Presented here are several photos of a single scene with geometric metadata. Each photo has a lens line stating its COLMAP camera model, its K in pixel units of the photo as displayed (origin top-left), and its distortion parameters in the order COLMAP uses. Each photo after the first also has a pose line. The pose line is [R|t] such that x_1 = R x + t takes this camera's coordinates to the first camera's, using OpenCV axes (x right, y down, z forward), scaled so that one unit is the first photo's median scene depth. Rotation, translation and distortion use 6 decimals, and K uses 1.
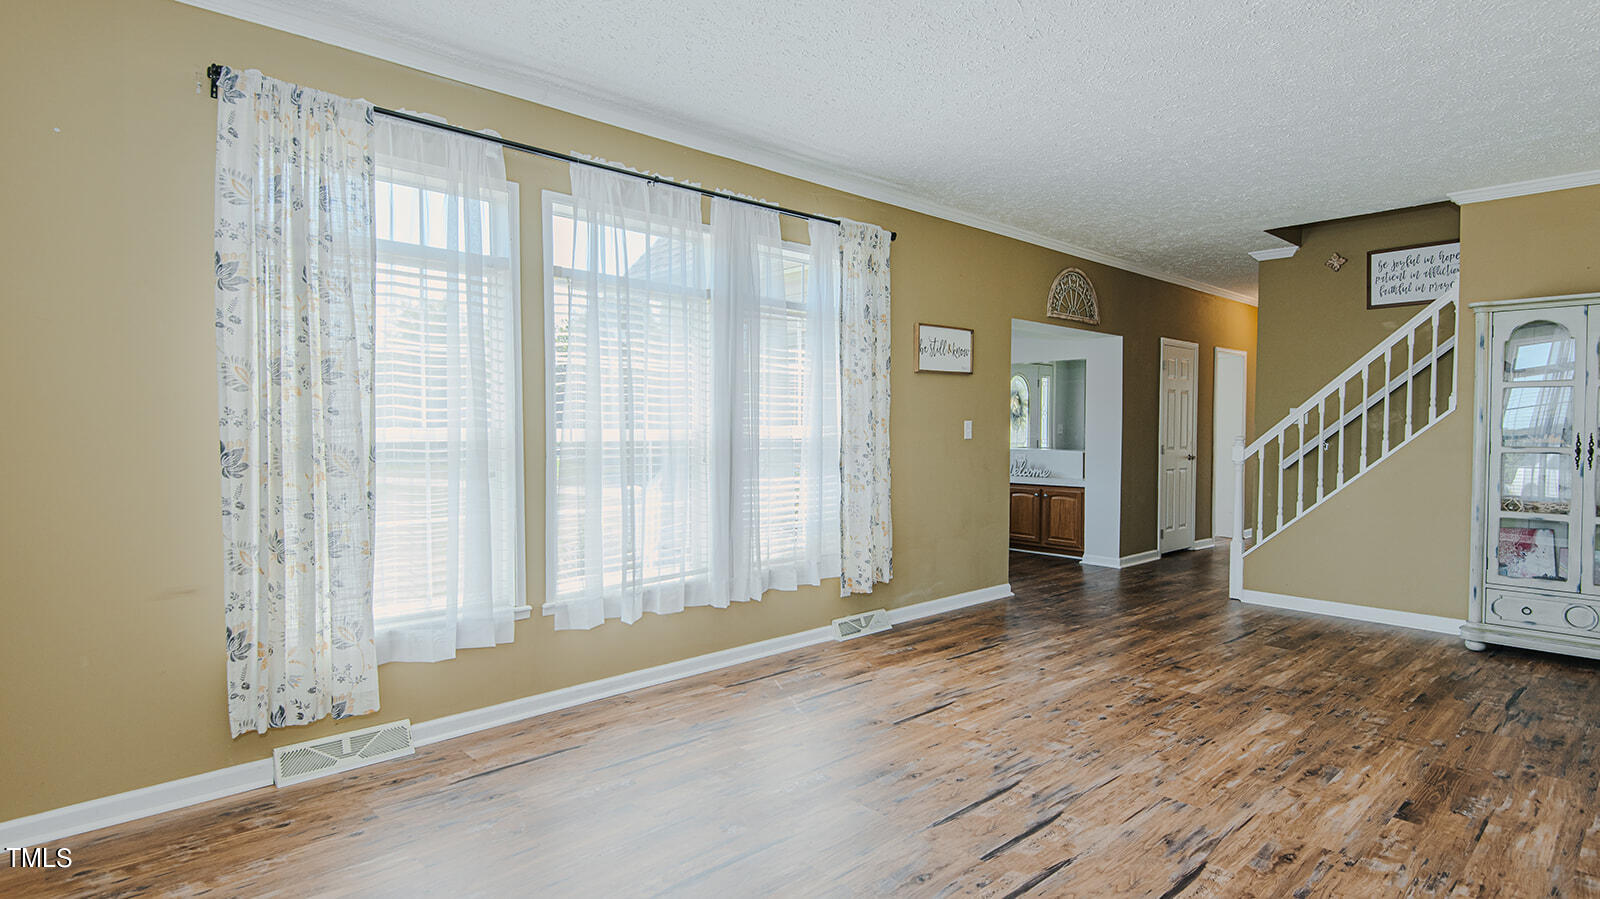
lens RADIAL K [[808.0, 0, 793.6], [0, 808.0, 443.0], [0, 0, 1]] dist [0.005255, -0.003031]
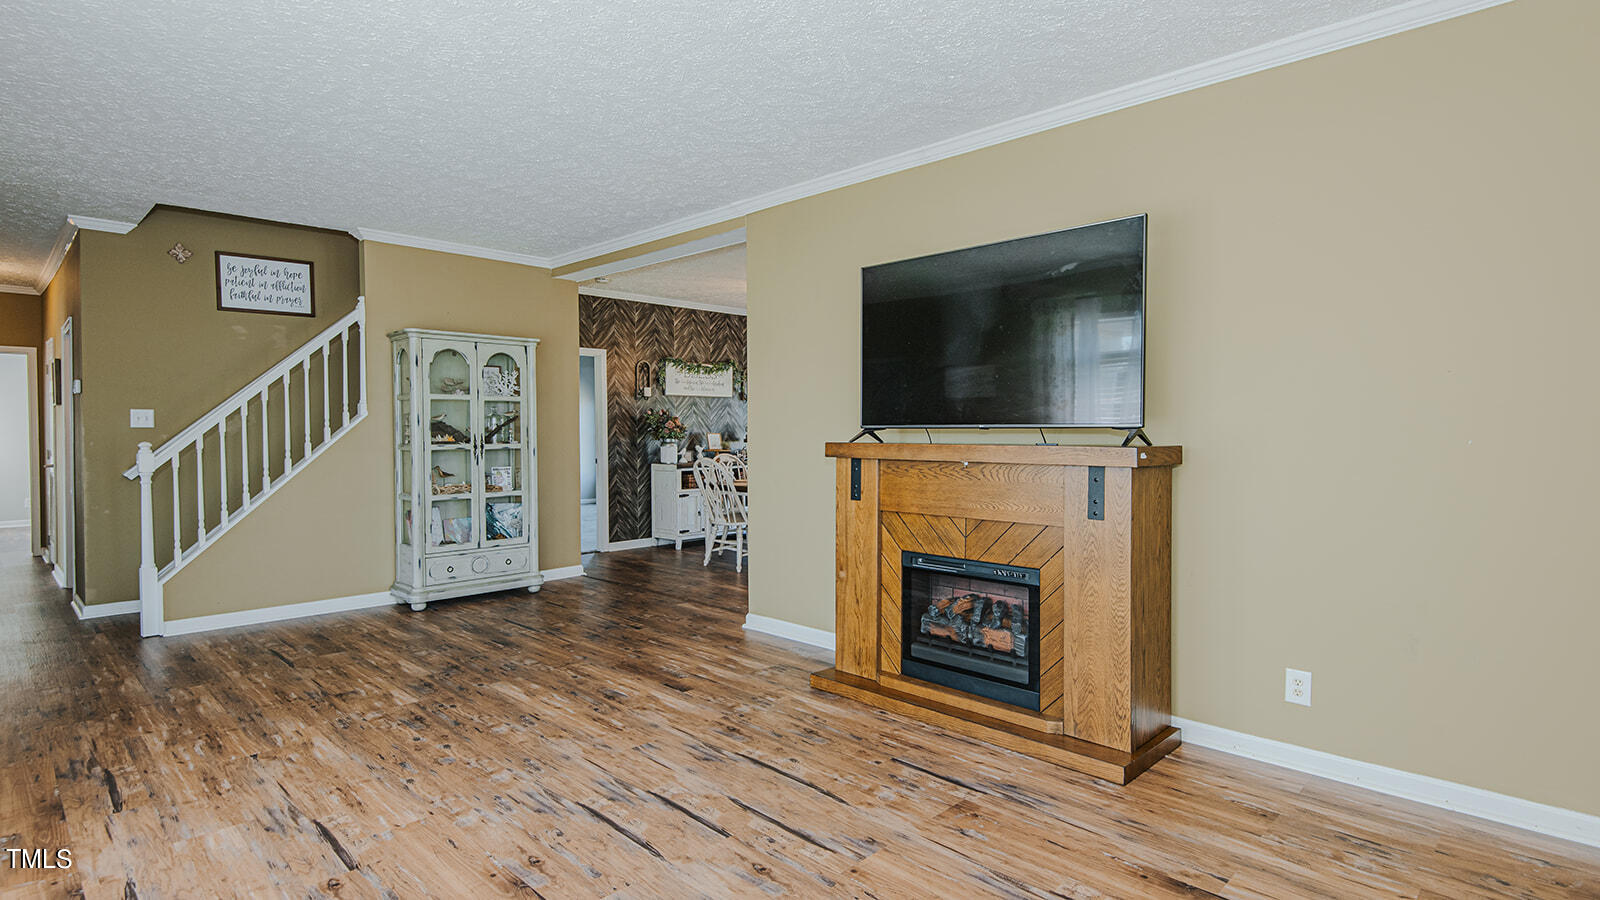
lens RADIAL K [[808.0, 0, 799.2], [0, 808.0, 445.2], [0, 0, 1]] dist [0.005255, -0.003031]
pose [[-0.047083, -0.024023, 0.998602, -0.512940], [0.024903, 0.999372, 0.025216, -0.015450], [-0.998581, 0.026055, -0.046455, 0.587767]]
